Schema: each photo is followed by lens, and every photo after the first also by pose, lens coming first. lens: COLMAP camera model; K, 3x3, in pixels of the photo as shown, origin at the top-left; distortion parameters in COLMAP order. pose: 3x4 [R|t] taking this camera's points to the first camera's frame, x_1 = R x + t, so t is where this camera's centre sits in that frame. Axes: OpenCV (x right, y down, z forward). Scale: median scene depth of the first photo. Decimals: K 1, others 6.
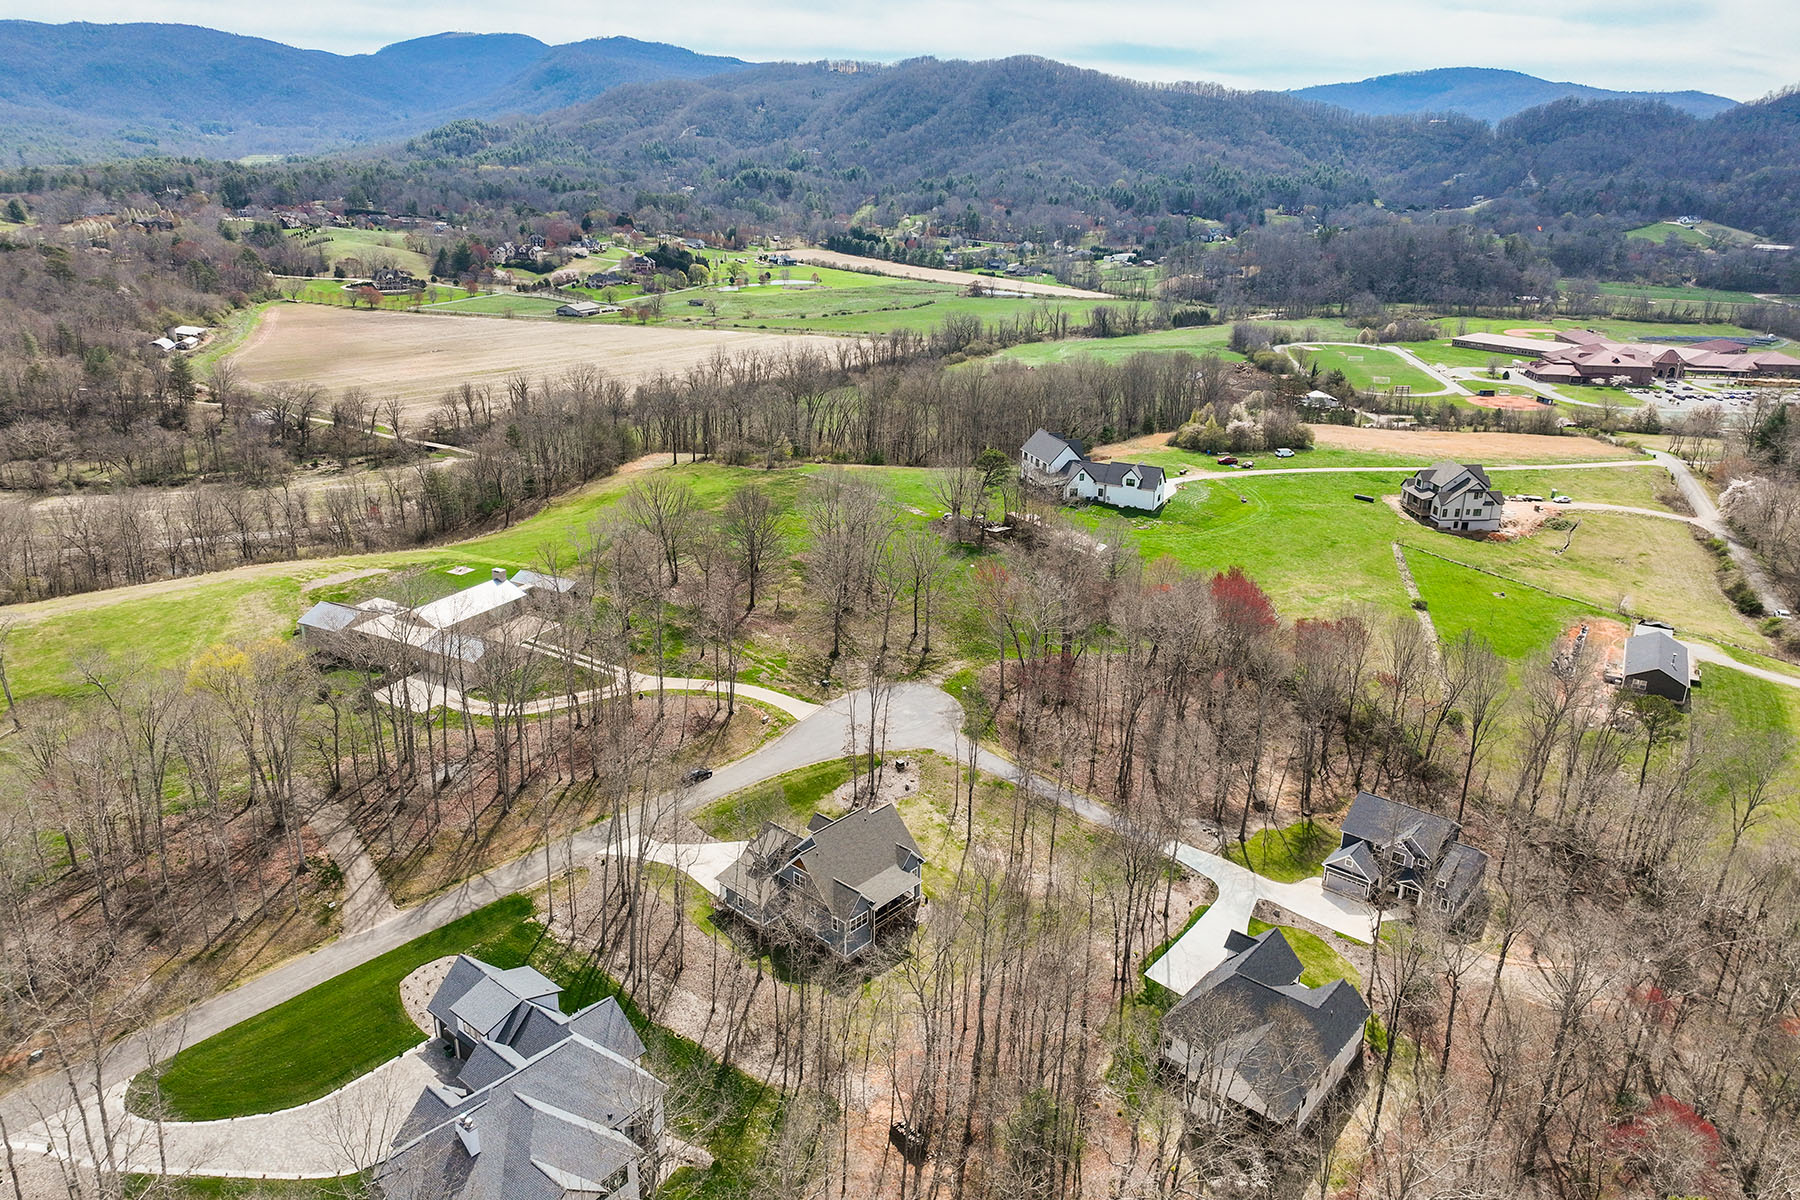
lens RADIAL K [[1271.9, 0, 924.5], [0, 1271.9, 601.7], [0, 0, 1]] dist [0.001946, 0.008443]
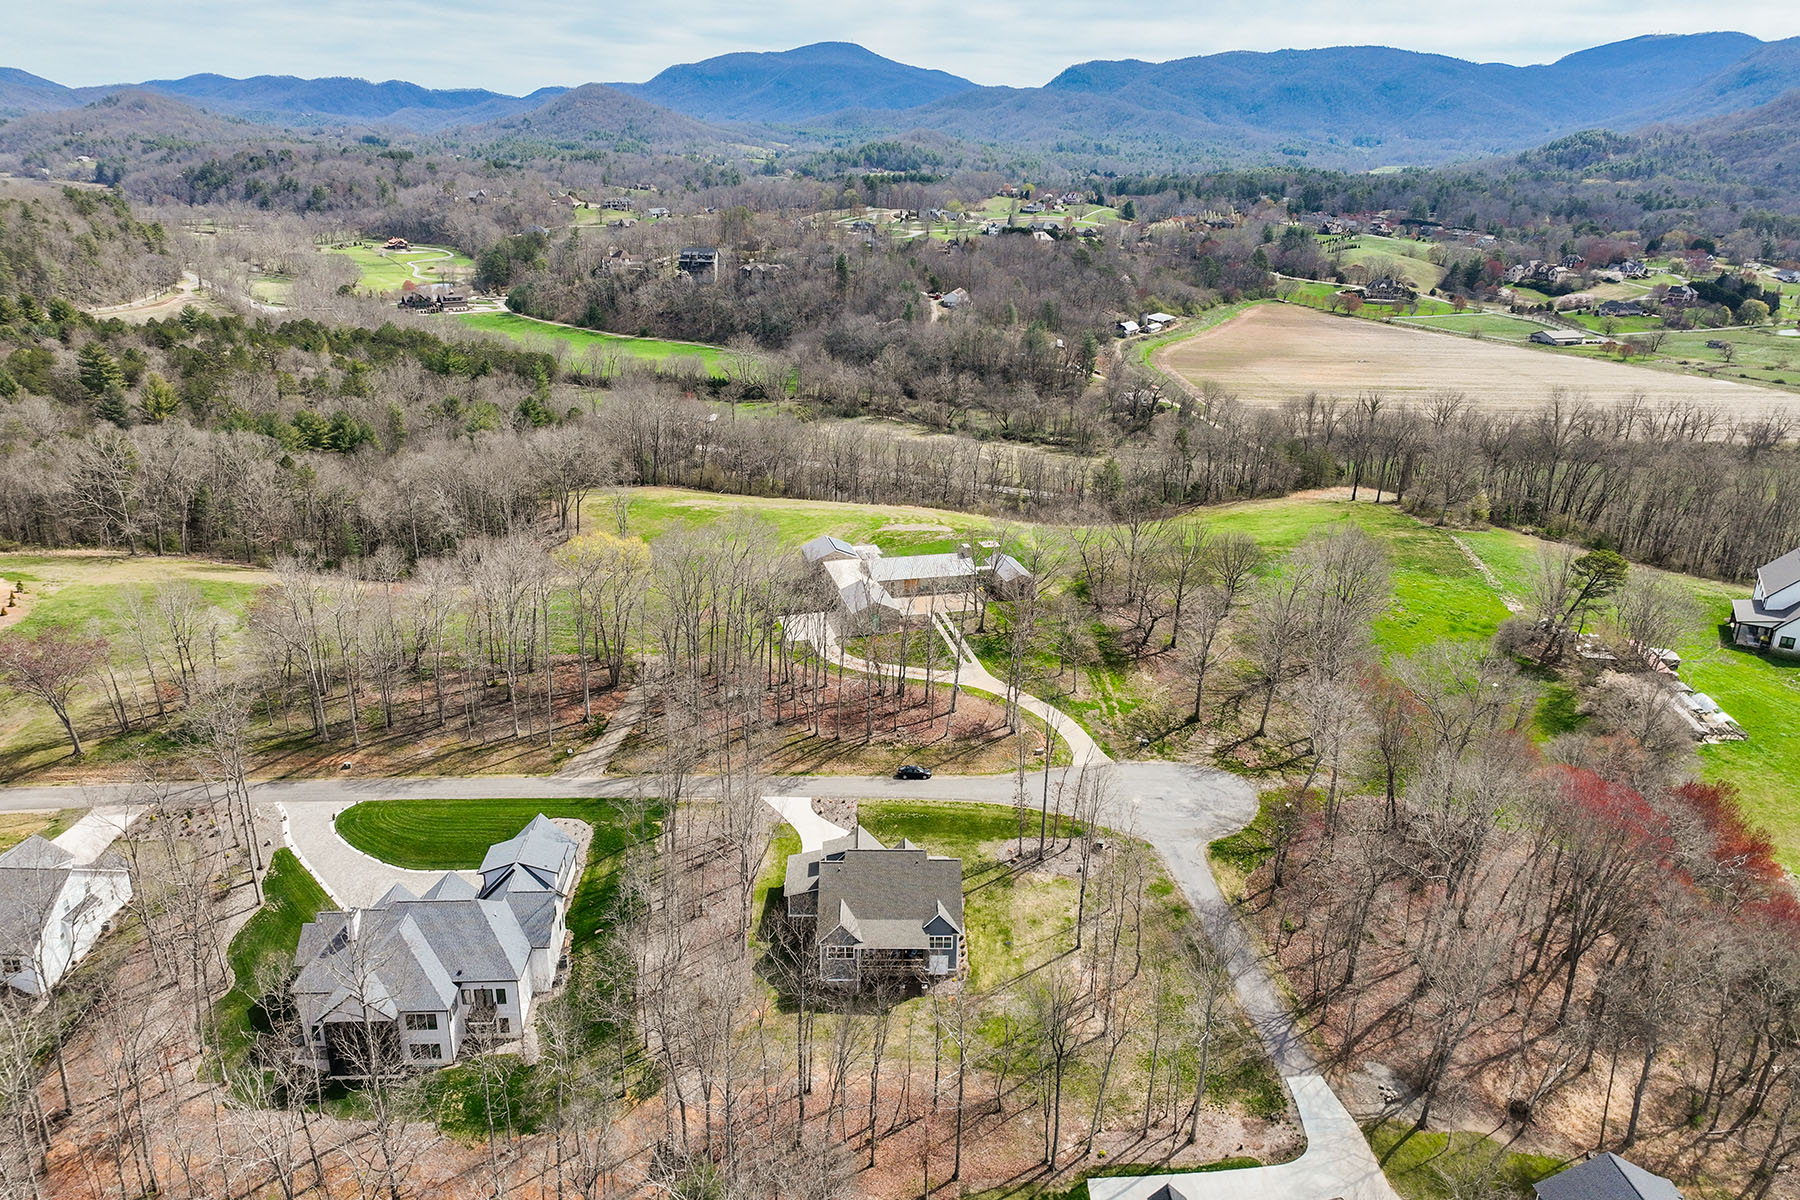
lens RADIAL K [[1271.9, 0, 900.5], [0, 1271.9, 605.5], [0, 0, 1]] dist [0.001946, 0.008443]
pose [[0.670689, 0.252791, -0.697333, 0.096922], [-0.257214, 0.961061, 0.101009, -0.017883], [0.695714, 0.111619, 0.709594, 0.054067]]
